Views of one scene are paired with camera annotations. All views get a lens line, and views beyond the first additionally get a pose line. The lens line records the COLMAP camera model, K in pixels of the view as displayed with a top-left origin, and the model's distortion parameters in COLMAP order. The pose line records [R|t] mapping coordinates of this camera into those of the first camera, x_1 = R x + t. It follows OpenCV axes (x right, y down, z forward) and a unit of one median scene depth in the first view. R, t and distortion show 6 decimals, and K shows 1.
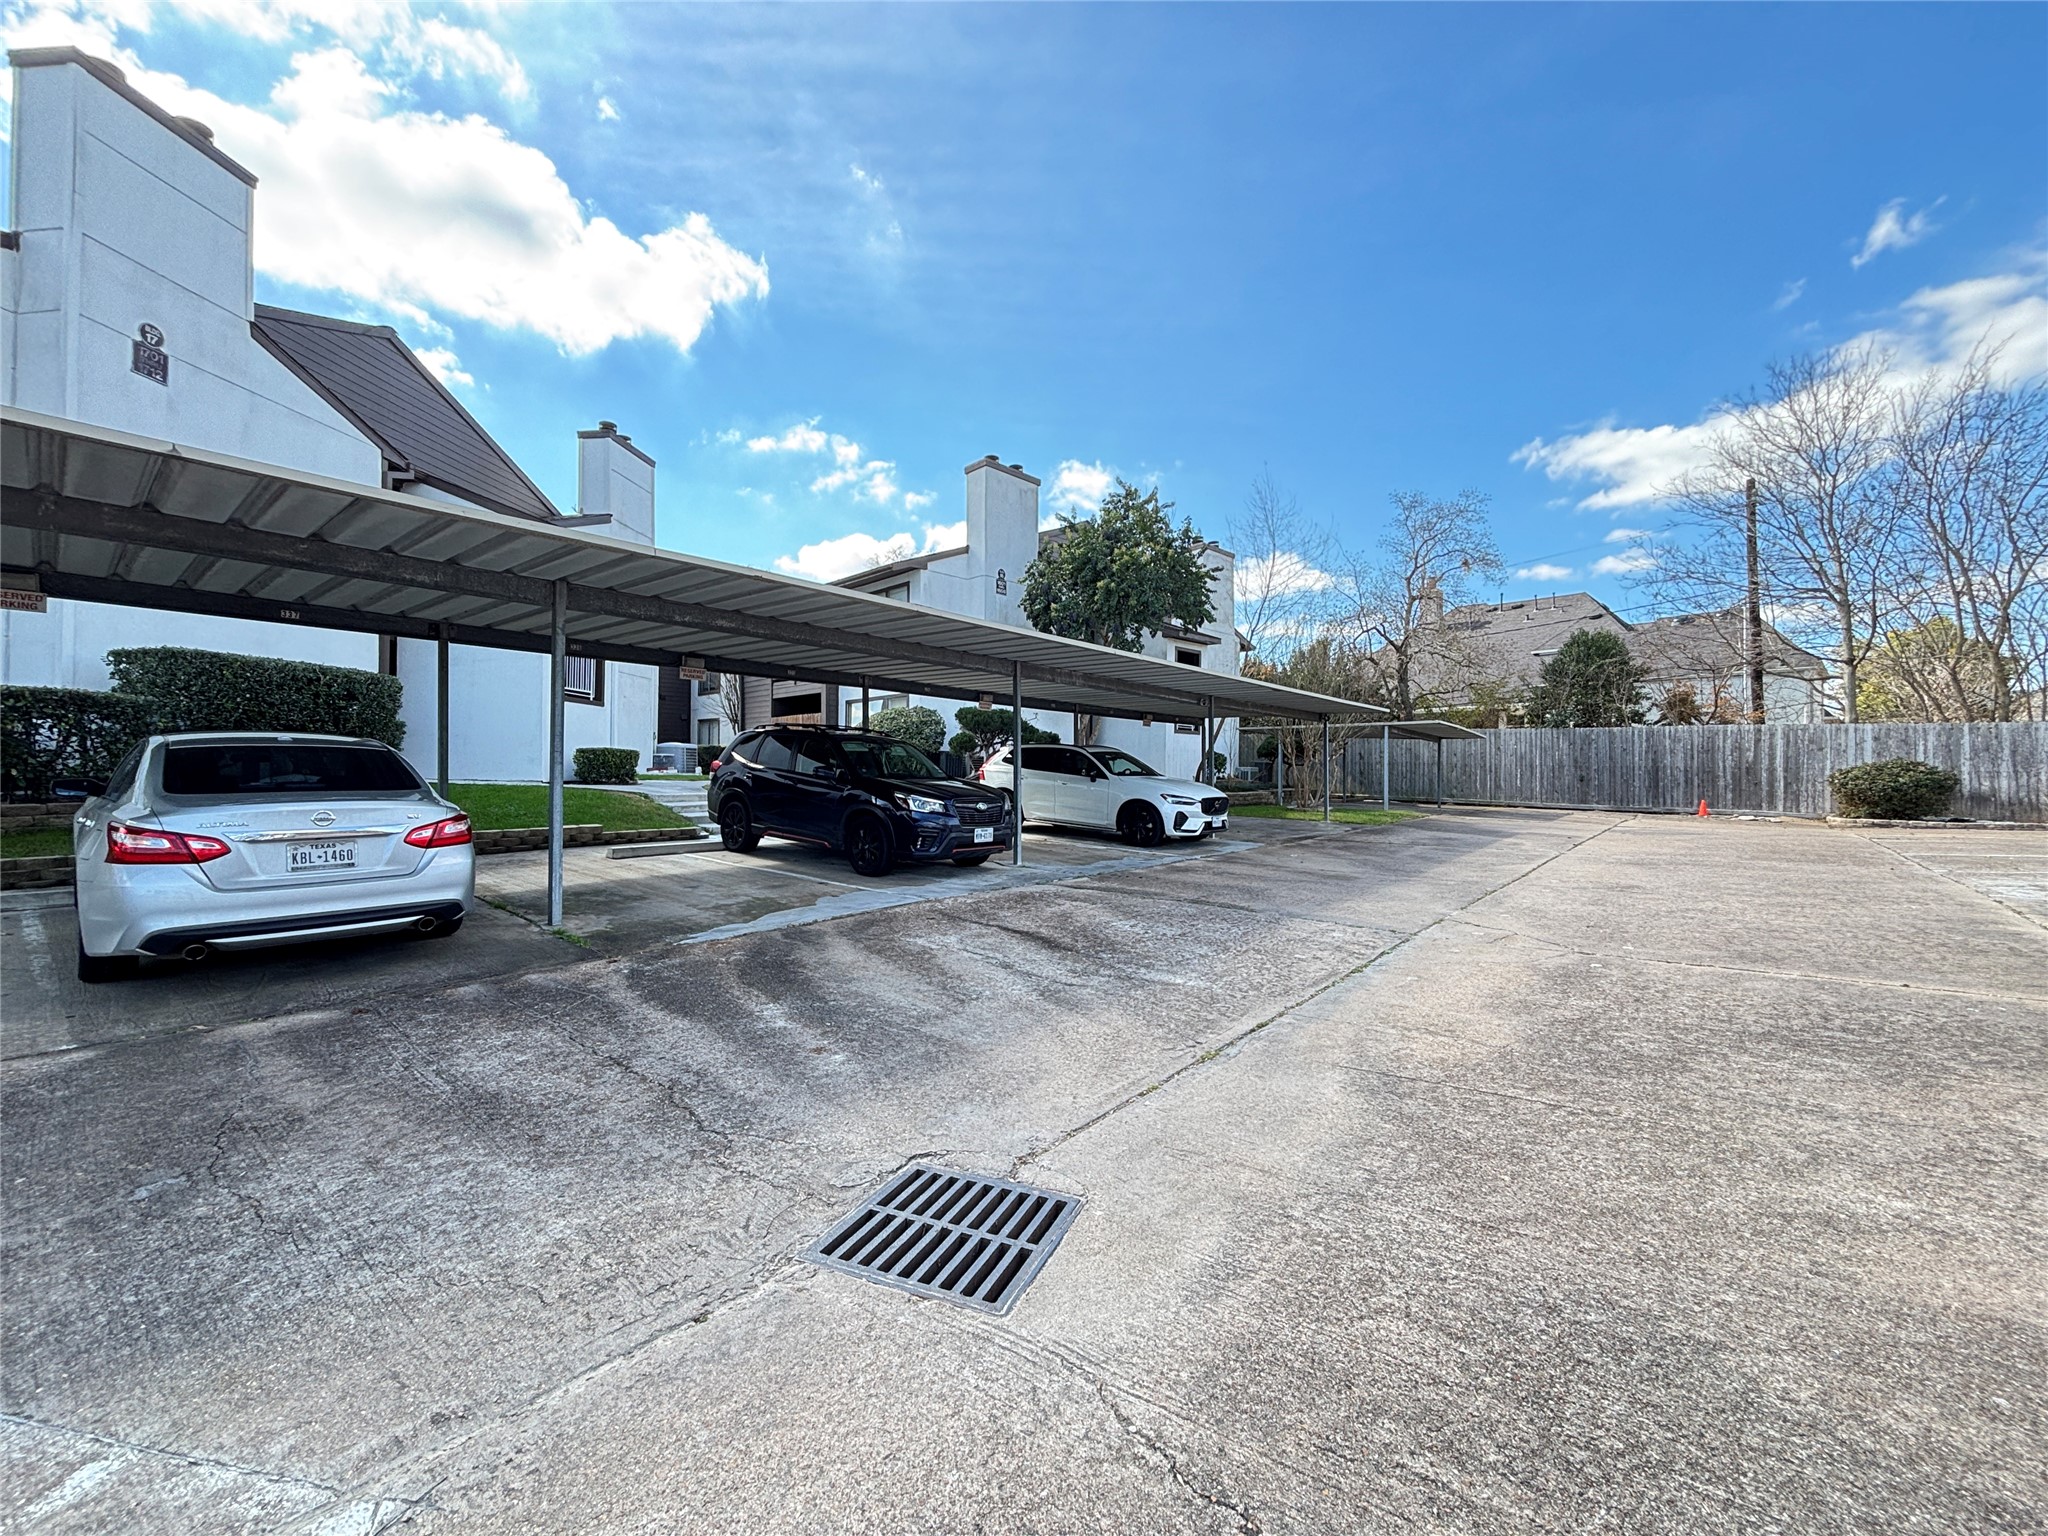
lens RADIAL K [[824.7, 0, 1015.7], [0, 824.7, 754.1], [0, 0, 1]] dist [-0.000140, 0.000662]
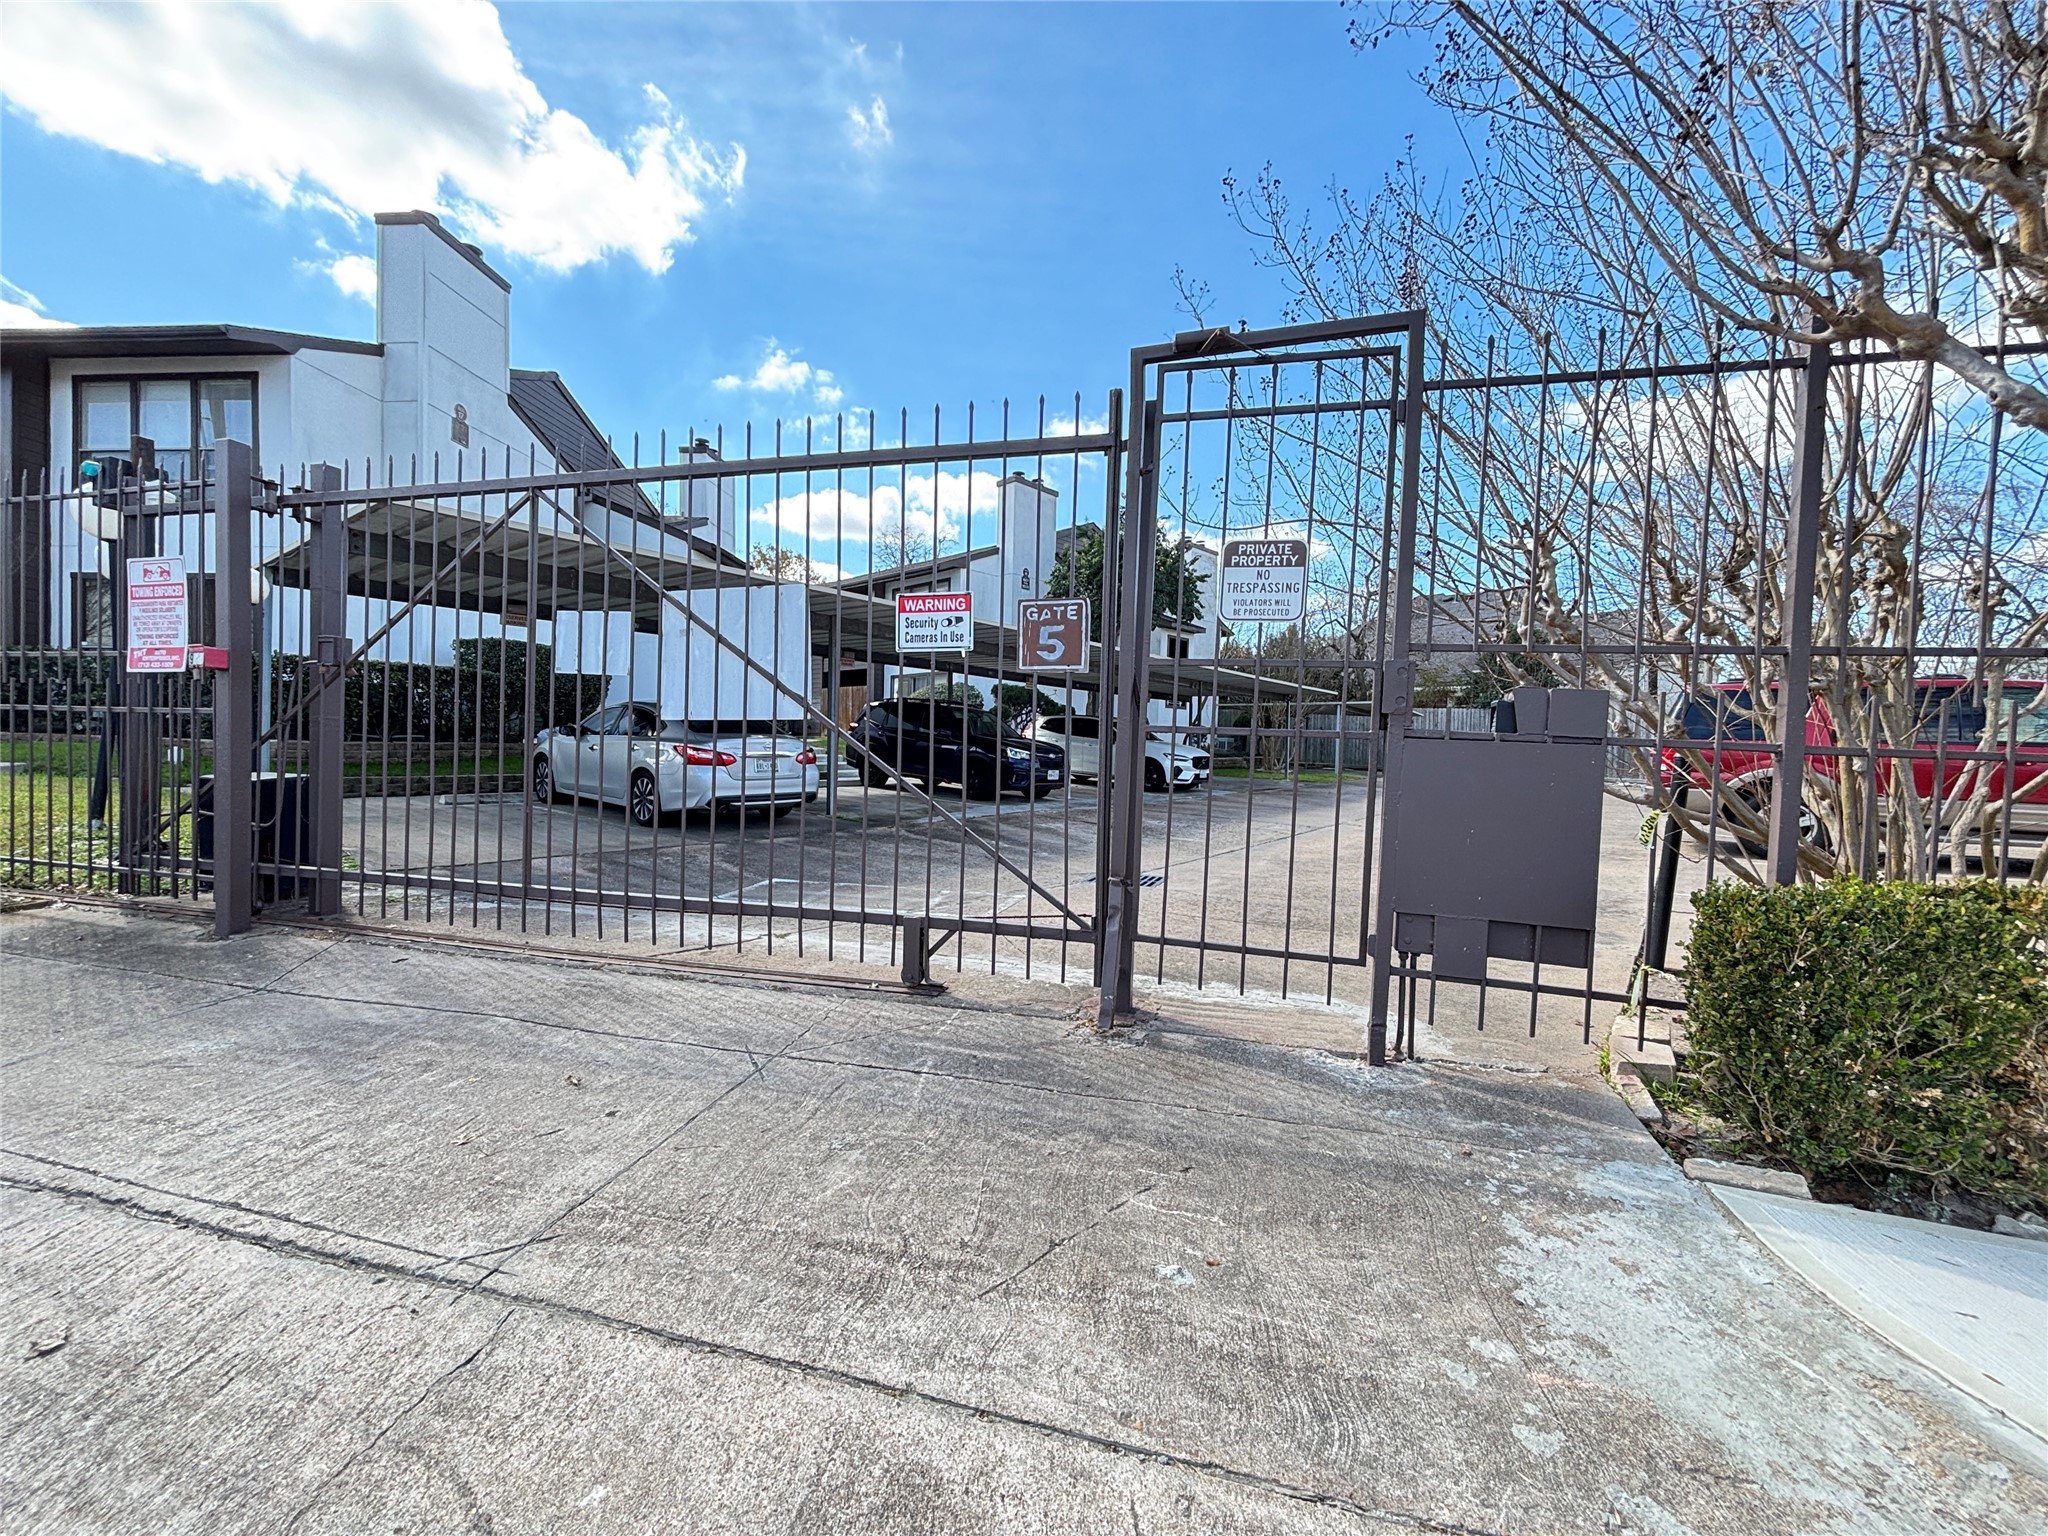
lens RADIAL K [[824.7, 0, 1012.9], [0, 824.7, 778.1], [0, 0, 1]] dist [-0.000140, 0.000662]
pose [[0.999555, 0.015939, 0.025195, -0.107465], [-0.017542, 0.997749, 0.064722, 0.004964], [-0.024107, -0.065135, 0.997585, -0.372274]]
